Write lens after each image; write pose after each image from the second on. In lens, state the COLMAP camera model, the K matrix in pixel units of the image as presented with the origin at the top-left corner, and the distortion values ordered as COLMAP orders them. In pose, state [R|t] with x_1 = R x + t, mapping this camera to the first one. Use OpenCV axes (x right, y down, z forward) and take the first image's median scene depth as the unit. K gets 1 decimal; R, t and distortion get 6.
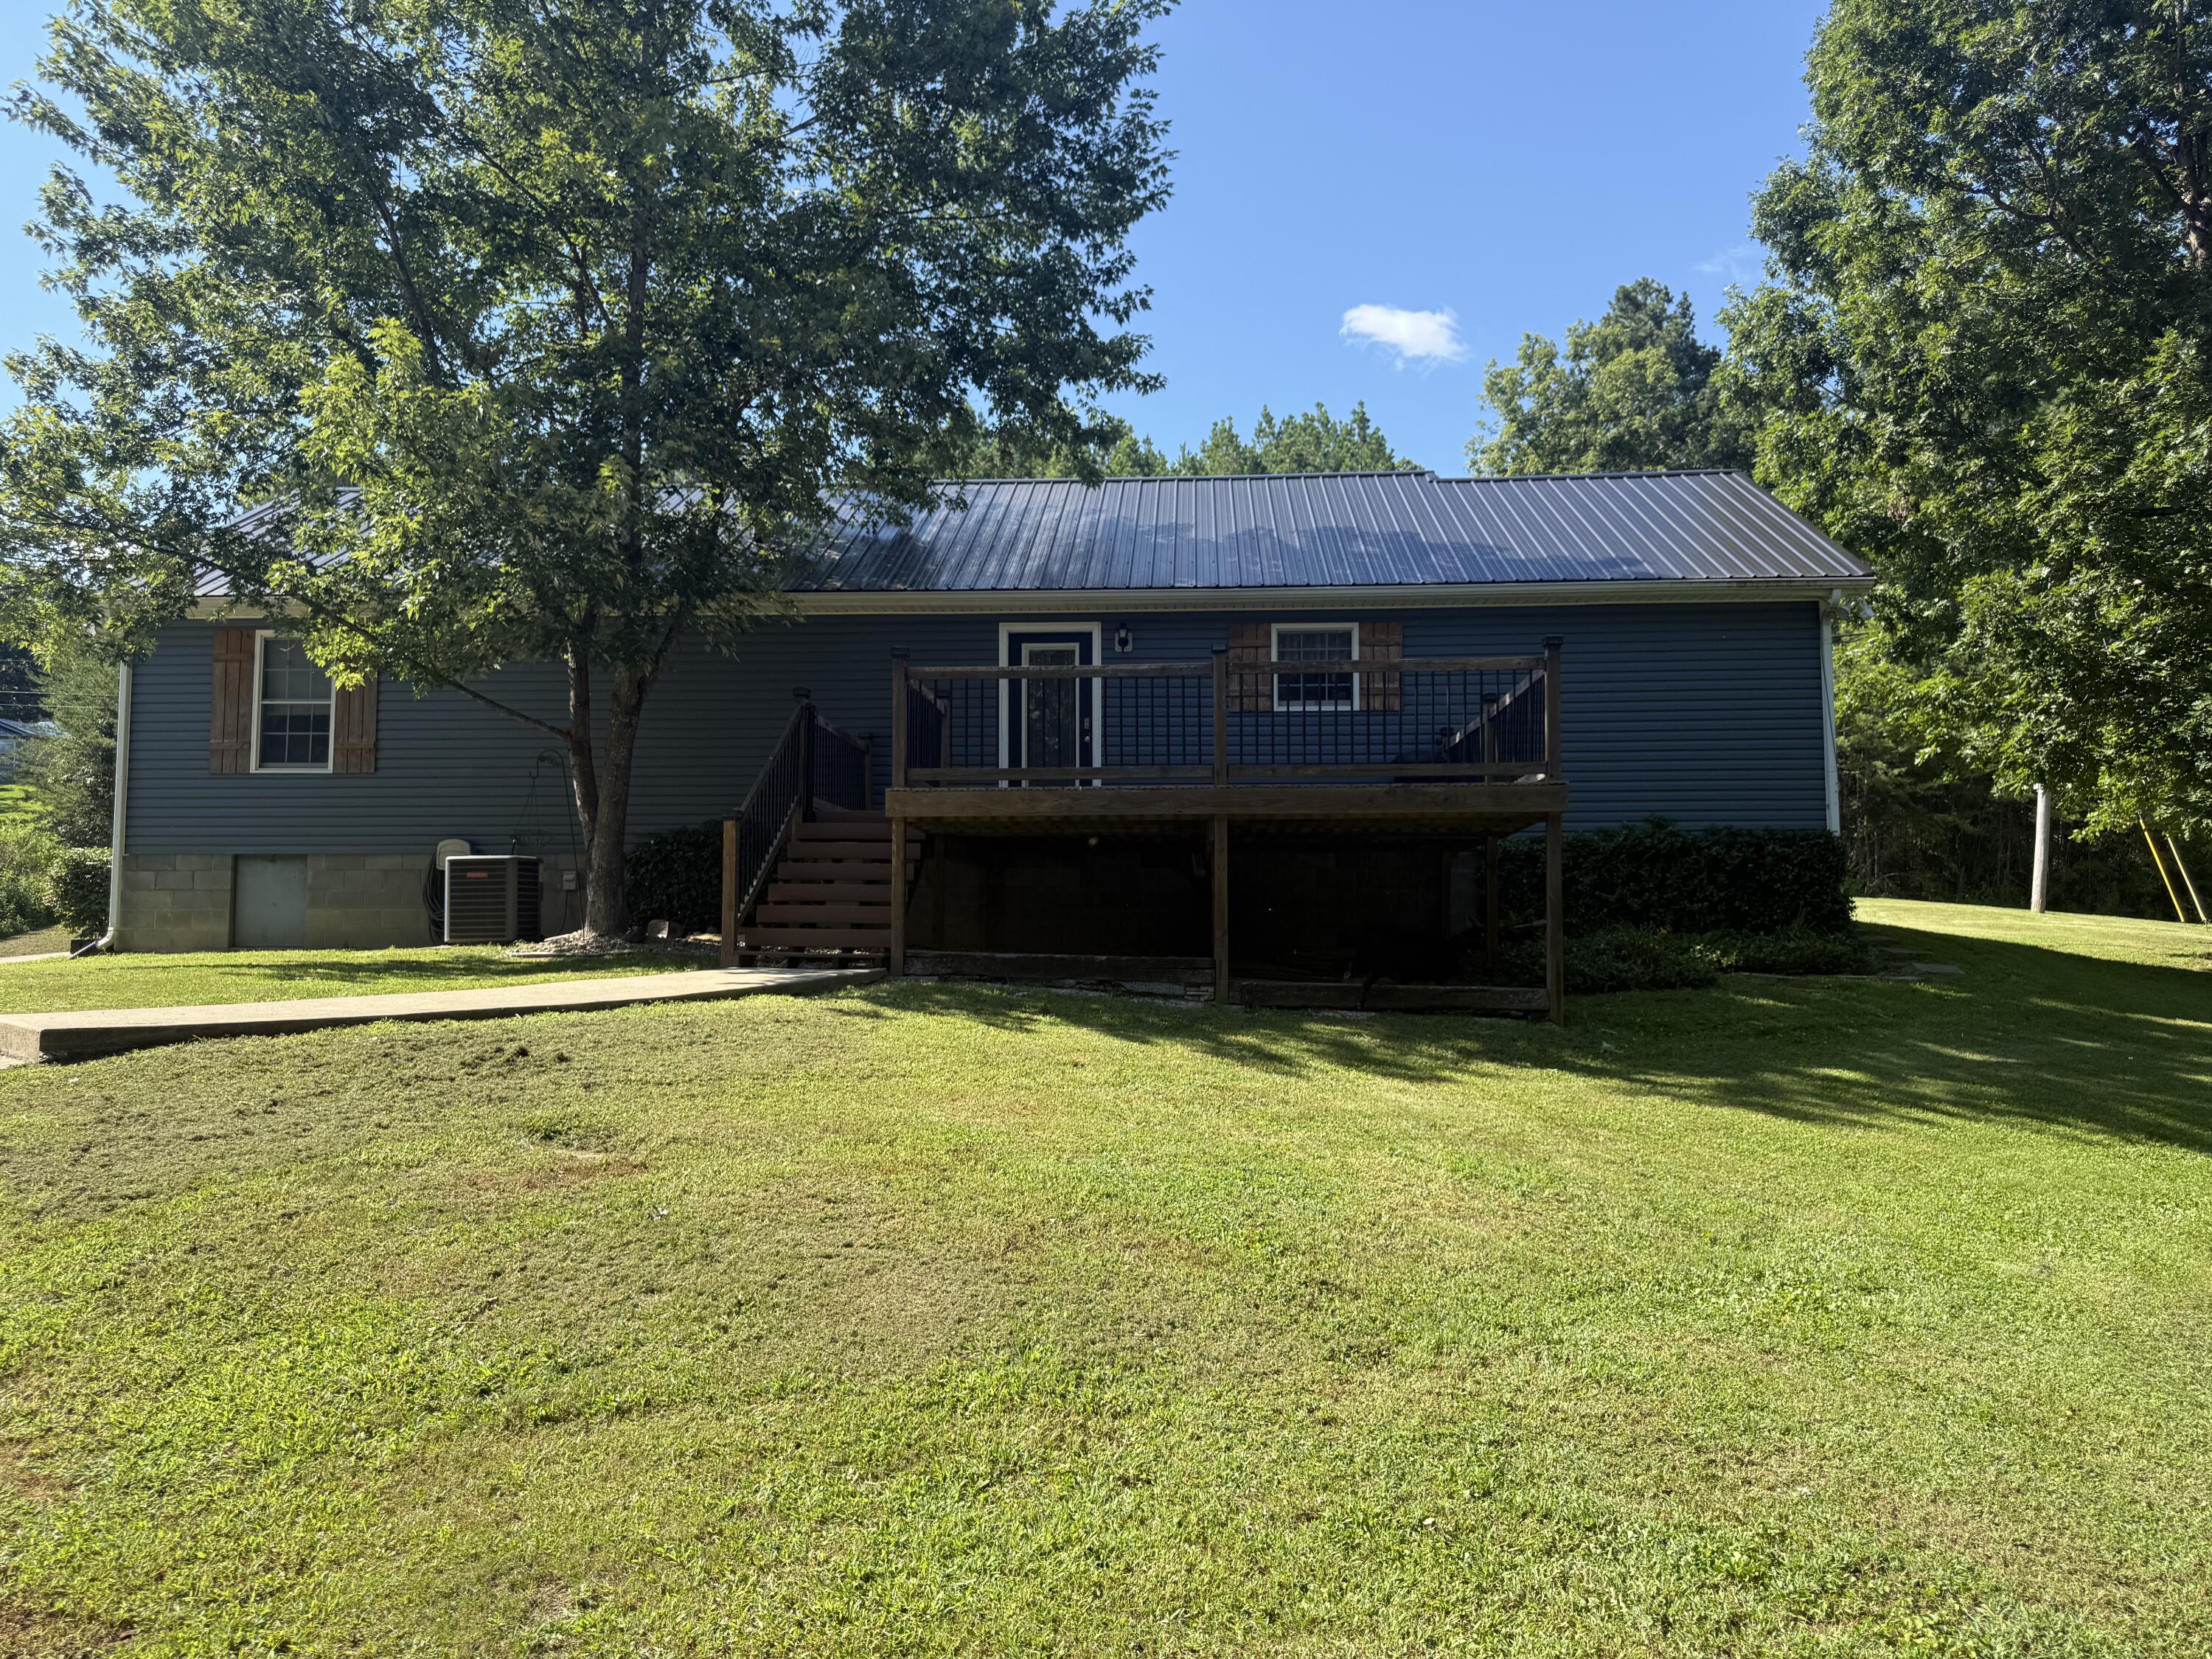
lens RADIAL K [[1532.1, 0, 1106.0], [0, 1532.1, 829.5], [0, 0, 1]] dist [0.141972, -0.247612]
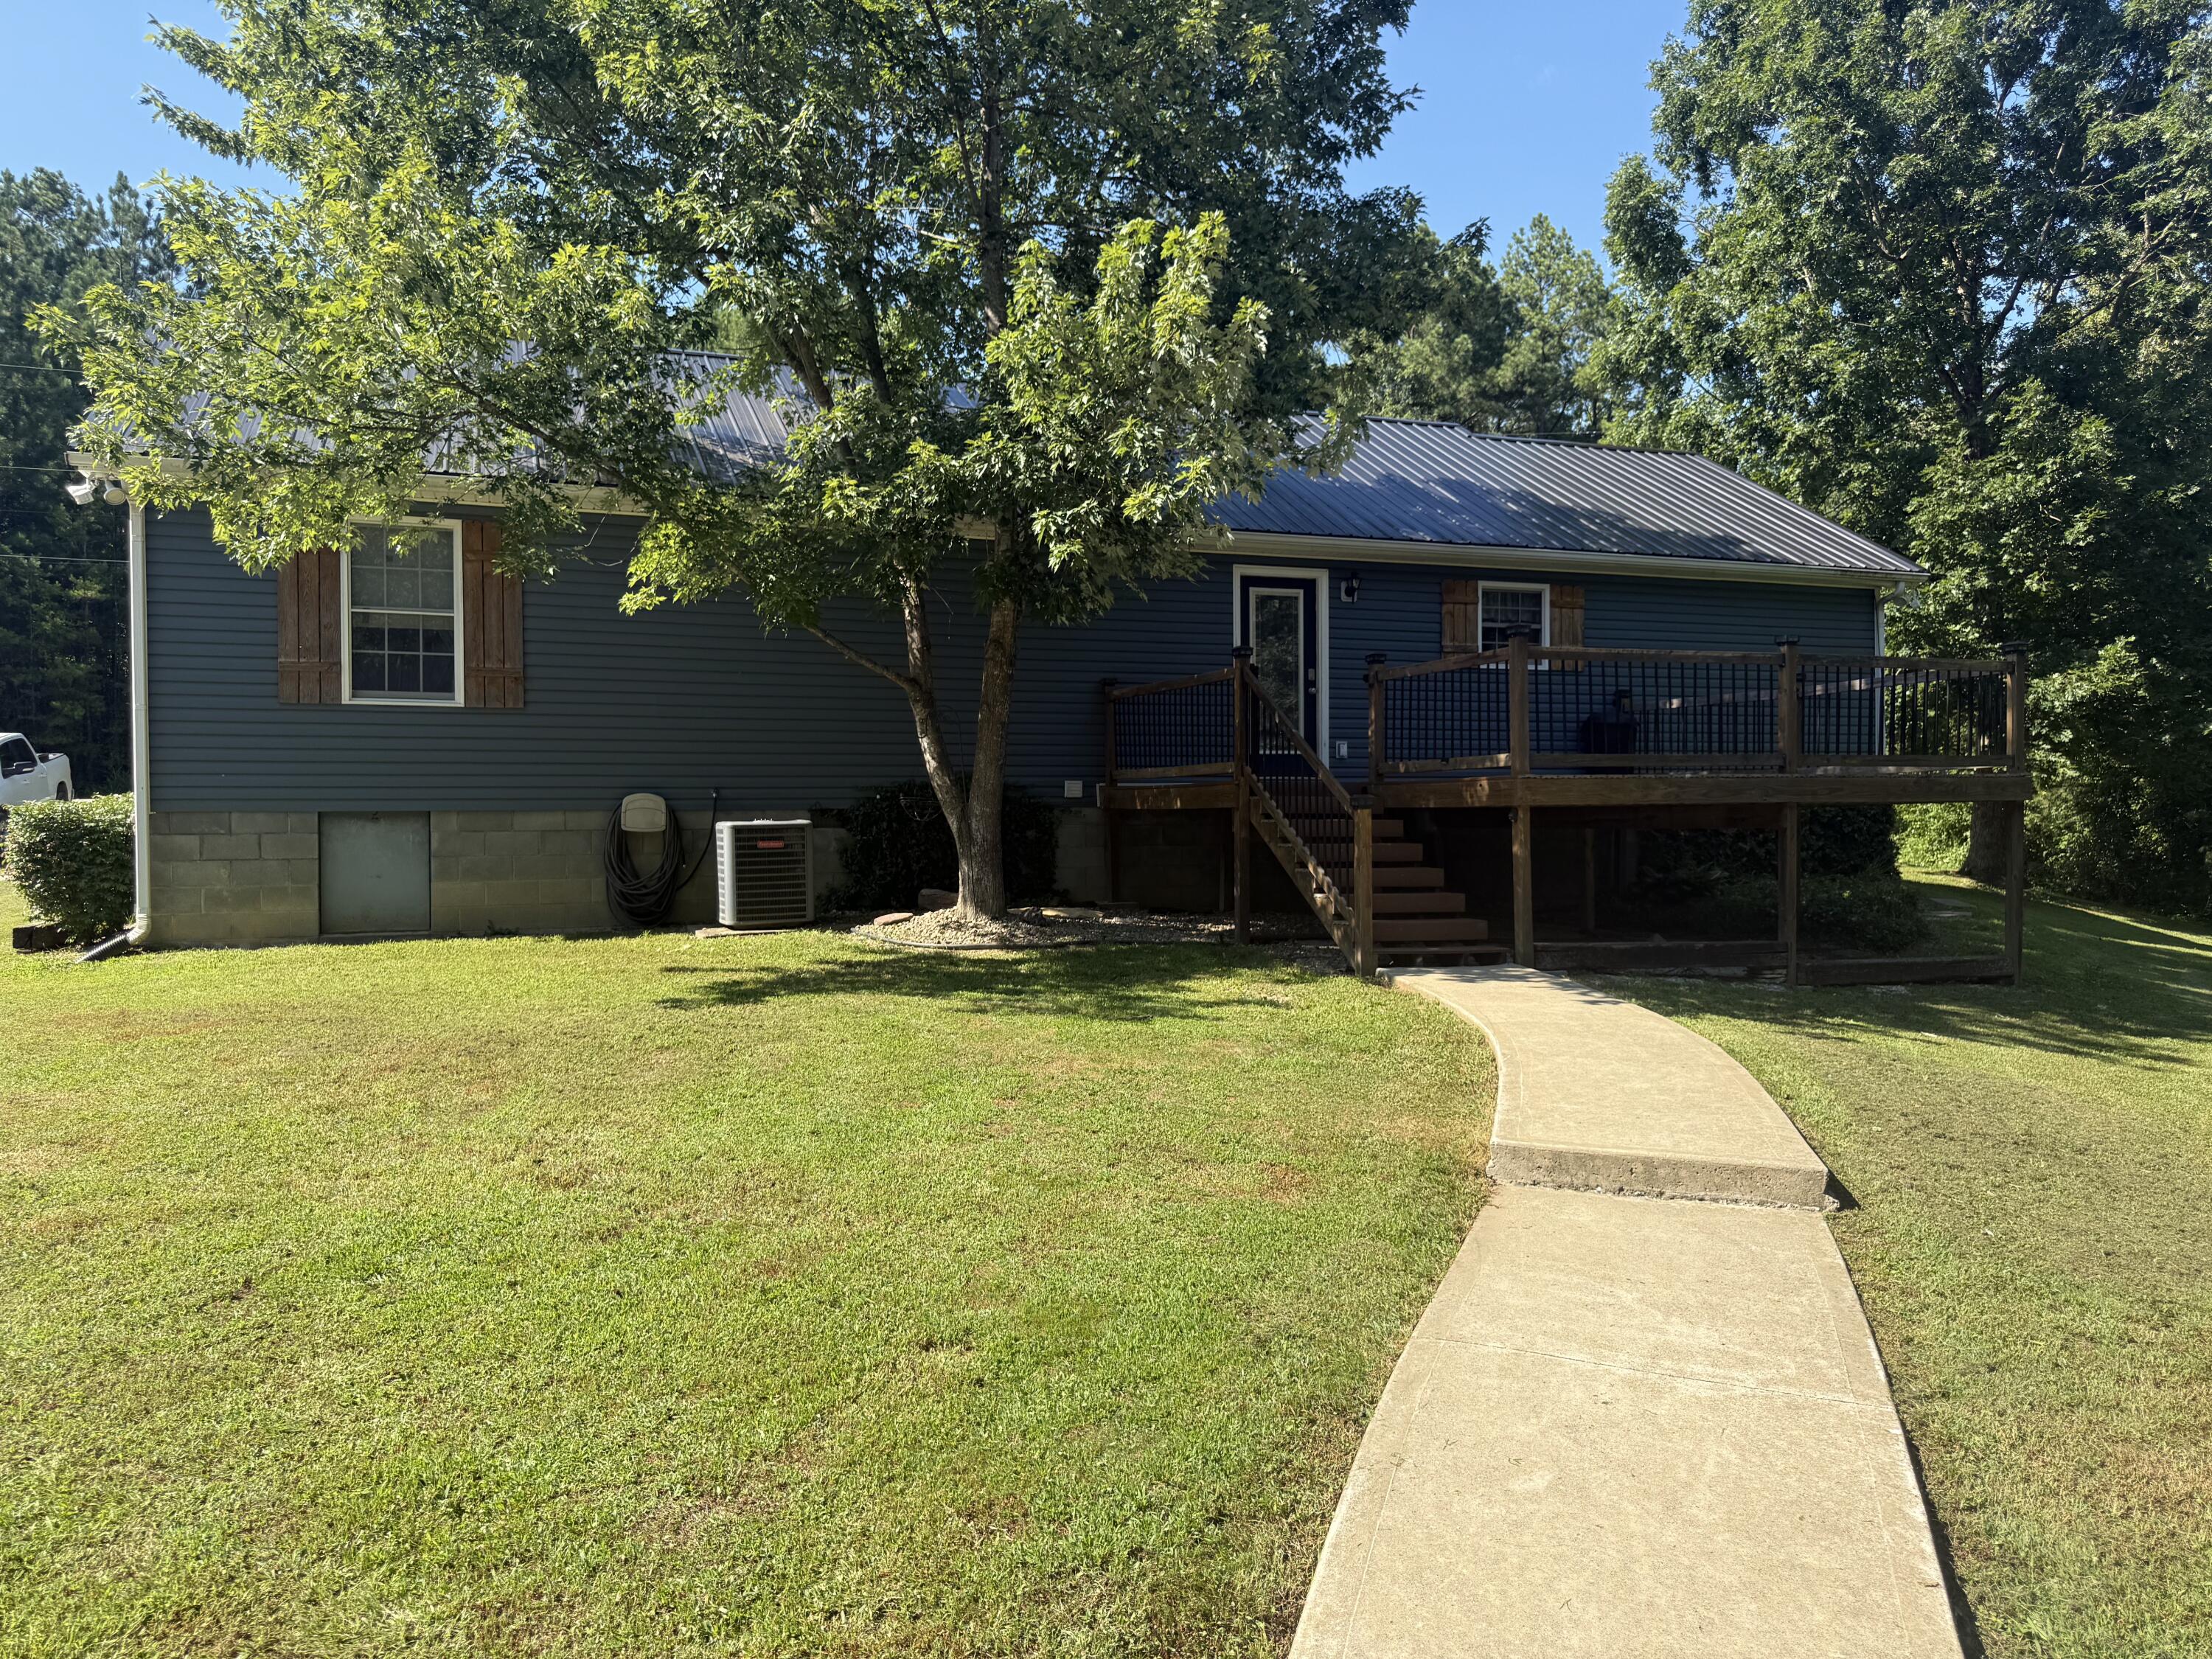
lens RADIAL K [[1532.1, 0, 1106.0], [0, 1532.1, 829.5], [0, 0, 1]] dist [0.141972, -0.247612]
pose [[0.910771, -0.010369, 0.412781, -0.531965], [-0.022263, 0.996997, 0.074166, -0.040336], [-0.412310, -0.076738, 0.907806, 0.161911]]
